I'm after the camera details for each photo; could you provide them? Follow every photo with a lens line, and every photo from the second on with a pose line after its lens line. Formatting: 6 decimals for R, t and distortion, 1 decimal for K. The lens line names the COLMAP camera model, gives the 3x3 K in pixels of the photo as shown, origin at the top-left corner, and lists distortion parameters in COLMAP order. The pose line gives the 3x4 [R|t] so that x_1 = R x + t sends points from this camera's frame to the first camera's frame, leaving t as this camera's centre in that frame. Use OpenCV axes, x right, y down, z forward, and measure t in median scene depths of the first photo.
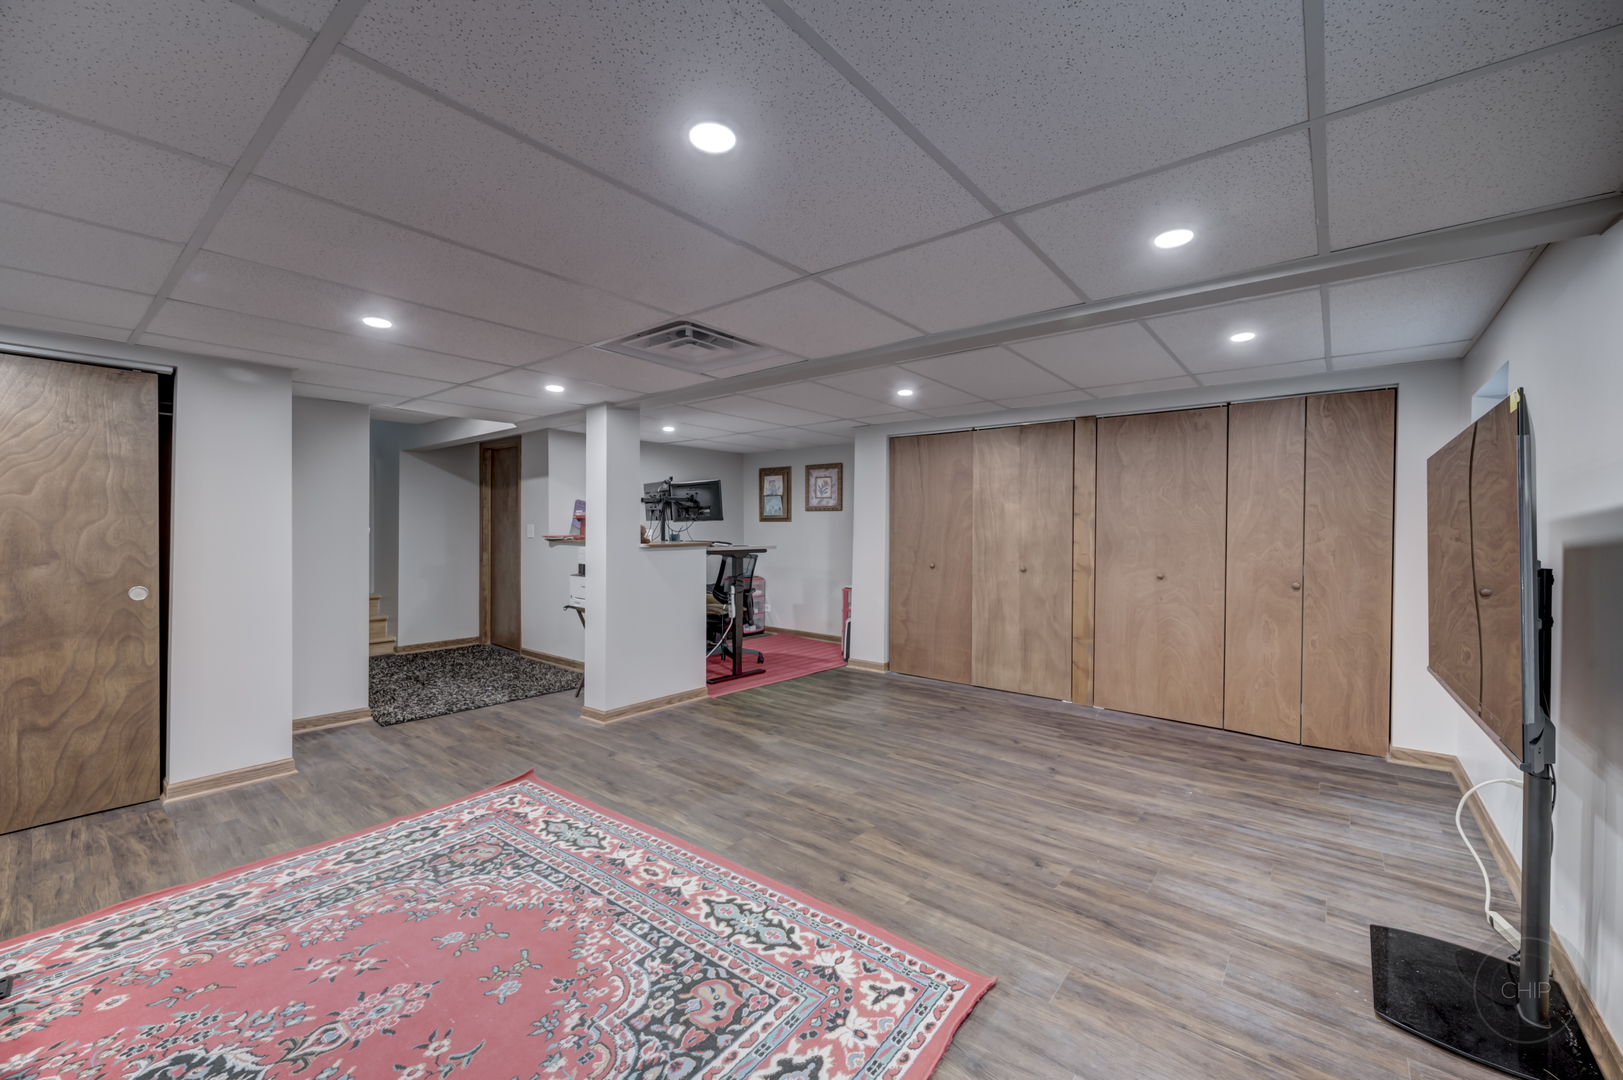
lens RADIAL K [[643.0, 0, 814.8], [0, 643.0, 533.2], [0, 0, 1]] dist [-0.002227, 0.000933]
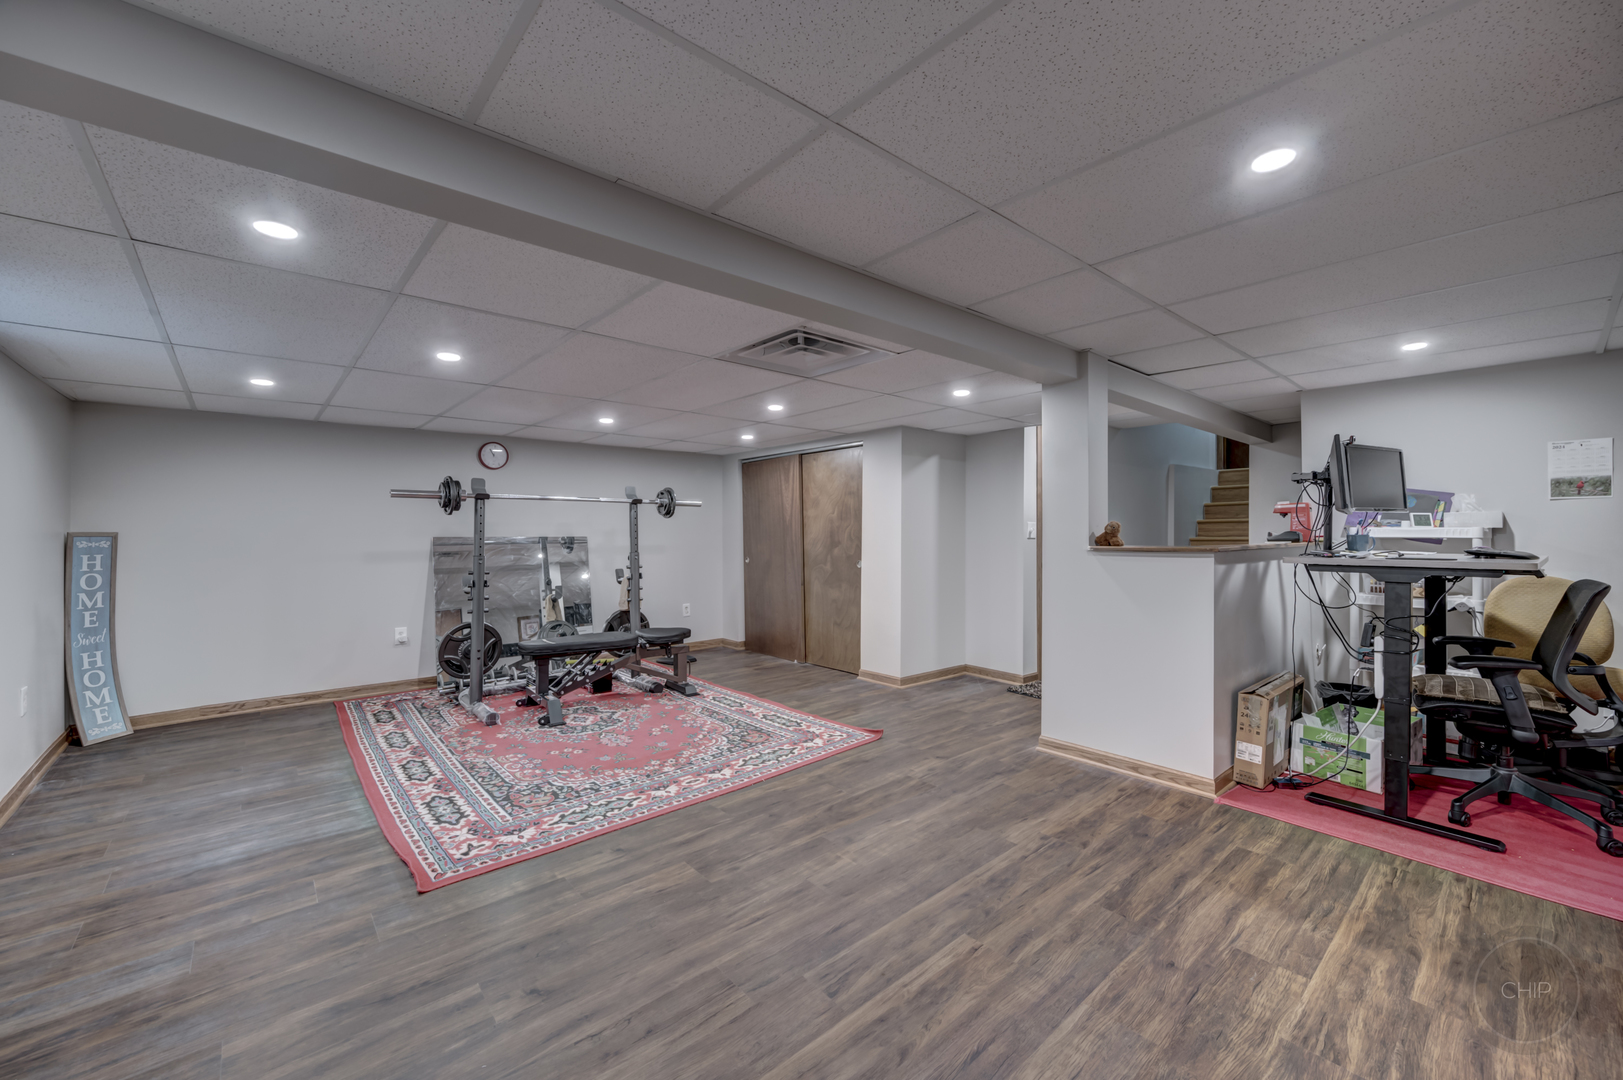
lens RADIAL K [[643.0, 0, 814.8], [0, 643.0, 533.2], [0, 0, 1]] dist [-0.002227, 0.000933]
pose [[-0.165525, 0.000876, -0.986205, 1.056057], [-0.004899, 0.999987, 0.001711, 0.001646], [0.986193, 0.005114, -0.165519, 1.501517]]
